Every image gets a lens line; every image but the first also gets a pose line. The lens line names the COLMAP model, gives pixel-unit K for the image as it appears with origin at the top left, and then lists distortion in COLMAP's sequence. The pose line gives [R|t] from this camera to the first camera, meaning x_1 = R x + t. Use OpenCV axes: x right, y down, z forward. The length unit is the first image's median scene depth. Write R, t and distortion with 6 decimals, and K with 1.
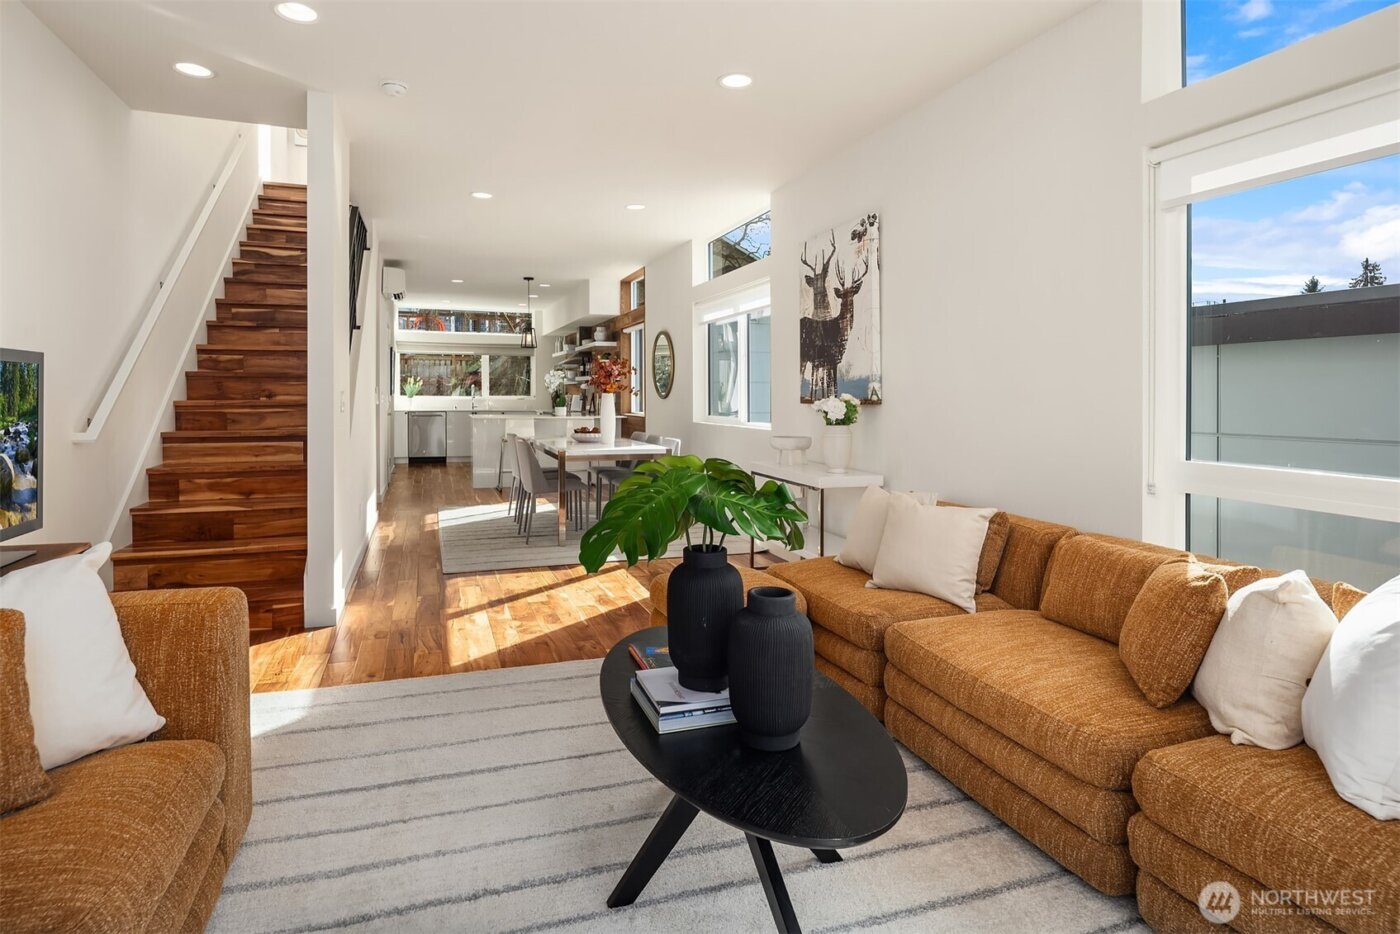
lens RADIAL K [[766.5, 0, 702.1], [0, 766.5, 459.2], [0, 0, 1]] dist [0.009493, -0.011643]
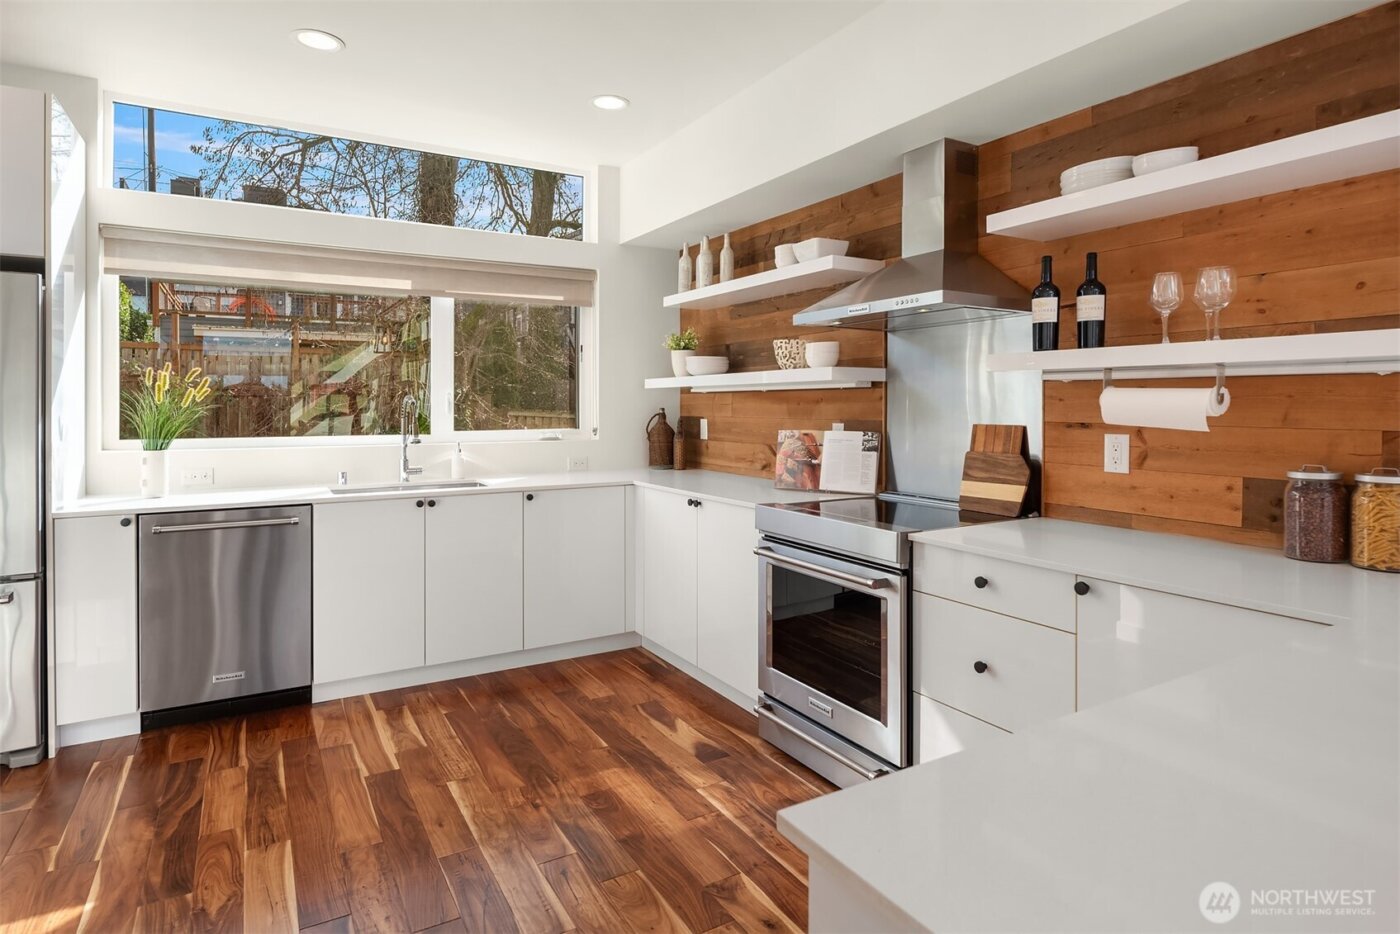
lens RADIAL K [[766.5, 0, 701.7], [0, 766.5, 412.0], [0, 0, 1]] dist [0.009493, -0.011643]
pose [[0.982126, -0.010451, 0.187935, -0.252086], [0.024328, 0.997131, -0.071686, -0.070328], [-0.186646, 0.074976, 0.979562, 0.723871]]
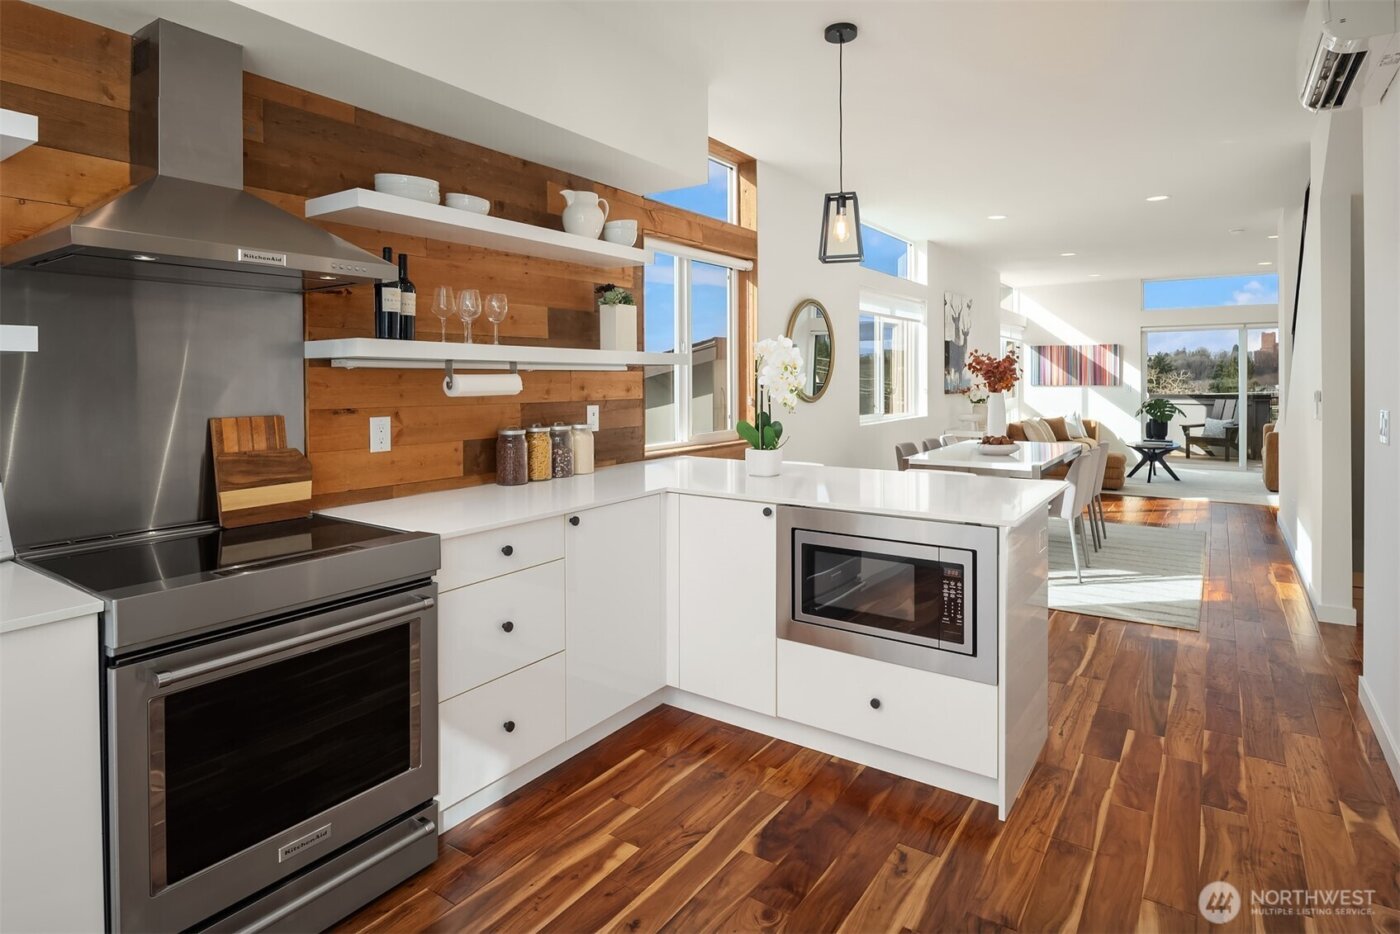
lens RADIAL K [[766.5, 0, 705.2], [0, 766.5, 371.1], [0, 0, 1]] dist [0.009493, -0.011643]
pose [[-0.592564, 0.007631, 0.805488, -0.336469], [0.072345, 0.996418, 0.043782, -0.090742], [-0.802268, 0.084217, -0.590993, 0.936560]]
